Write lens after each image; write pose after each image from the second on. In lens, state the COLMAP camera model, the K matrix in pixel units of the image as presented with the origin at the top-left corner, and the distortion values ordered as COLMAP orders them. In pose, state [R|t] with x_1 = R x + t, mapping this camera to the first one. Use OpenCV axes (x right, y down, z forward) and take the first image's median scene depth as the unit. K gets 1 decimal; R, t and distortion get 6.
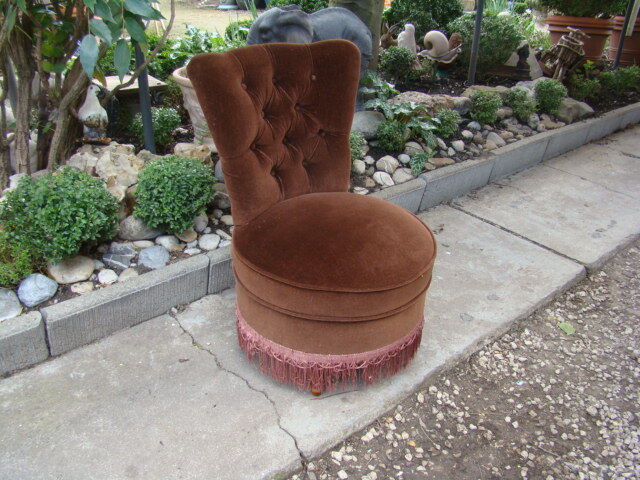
lens RADIAL K [[598.8, 0, 320.0], [0, 598.8, 240.0], [0, 0, 1]] dist [-0.195579, 0.132321]
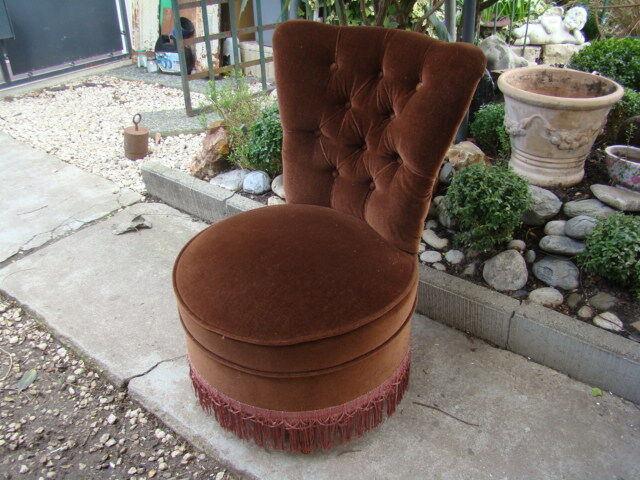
lens RADIAL K [[598.8, 0, 320.0], [0, 598.8, 240.0], [0, 0, 1]] dist [-0.195579, 0.132321]
pose [[0.173504, 0.462676, -0.869383, 0.660658], [-0.443462, 0.824915, 0.350508, -0.303124], [0.879339, 0.324724, 0.348305, 0.663734]]
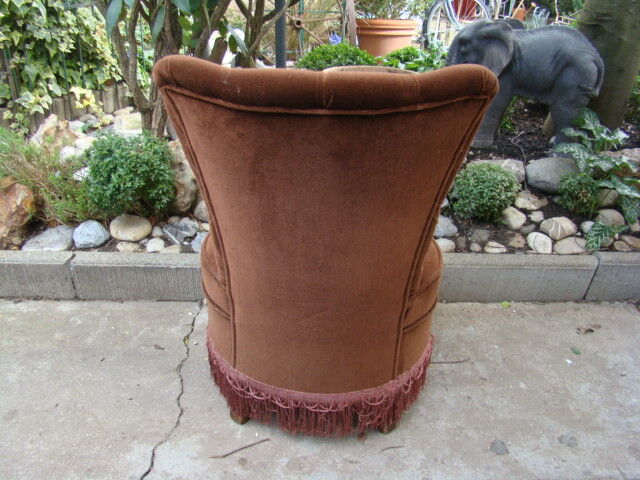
lens RADIAL K [[599.3, 0, 320.0], [0, 599.3, 240.0], [0, 0, 1]] dist [-0.190325, 0.142885]
pose [[0.783622, 0.263075, -0.562786, 0.425733], [-0.299377, 0.953695, 0.028953, -0.060153], [0.544343, 0.145797, 0.826095, 0.314333]]
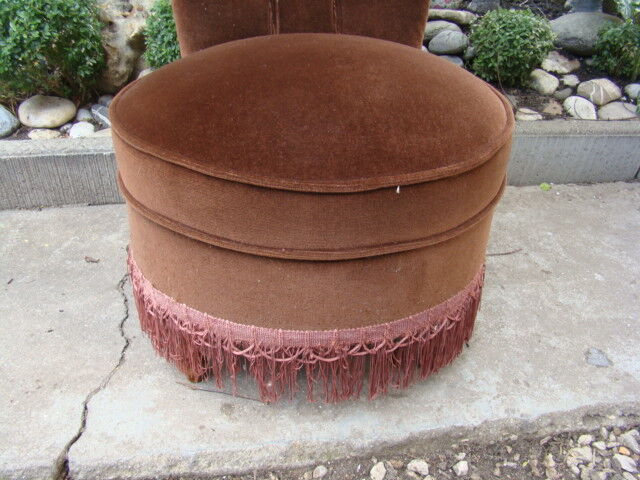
lens RADIAL K [[598.8, 0, 320.0], [0, 598.8, 240.0], [0, 0, 1]] dist [-0.195579, 0.132321]
pose [[0.840390, 0.257850, -0.476716, 0.272368], [-0.248387, 0.965005, 0.084083, 0.059286], [0.481714, 0.047747, 0.875027, 0.512227]]
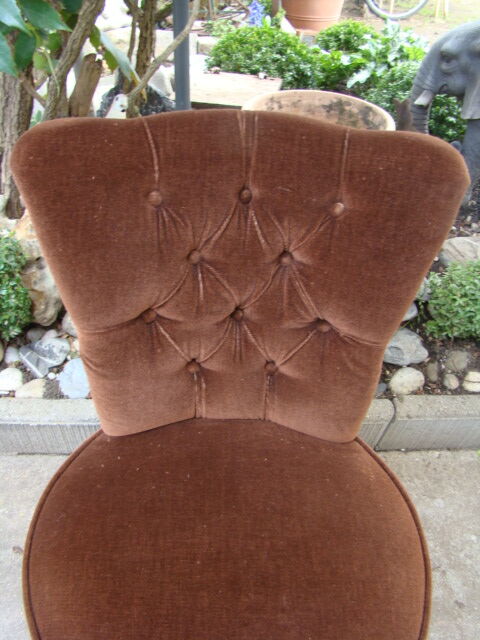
lens RADIAL K [[599.3, 0, 240.0], [0, 599.3, 320.0], [0, 0, 1]] dist [-0.190325, 0.142885]
pose [[0.790712, 0.394627, -0.468021, 0.167154], [-0.312365, 0.917572, 0.245946, -0.269847], [0.526500, -0.048279, 0.848803, 0.543592]]
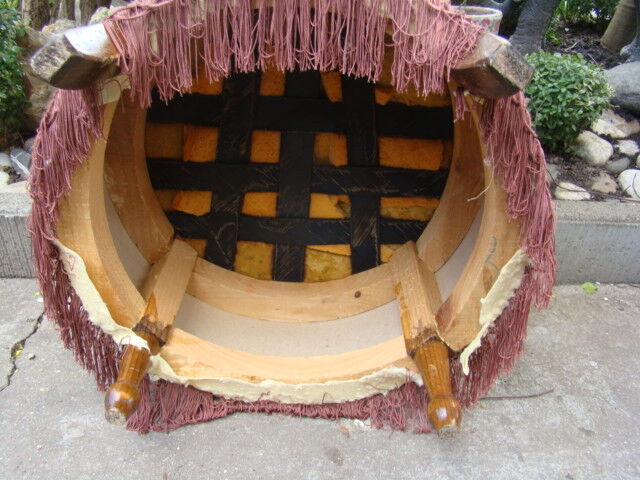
lens RADIAL K [[598.8, 0, 320.0], [0, 598.8, 240.0], [0, 0, 1]] dist [-0.195579, 0.132321]
pose [[0.798636, 0.280974, -0.532198, 0.214538], [-0.307457, 0.950698, 0.040540, -0.005727], [0.517350, 0.131251, 0.845649, 0.696585]]
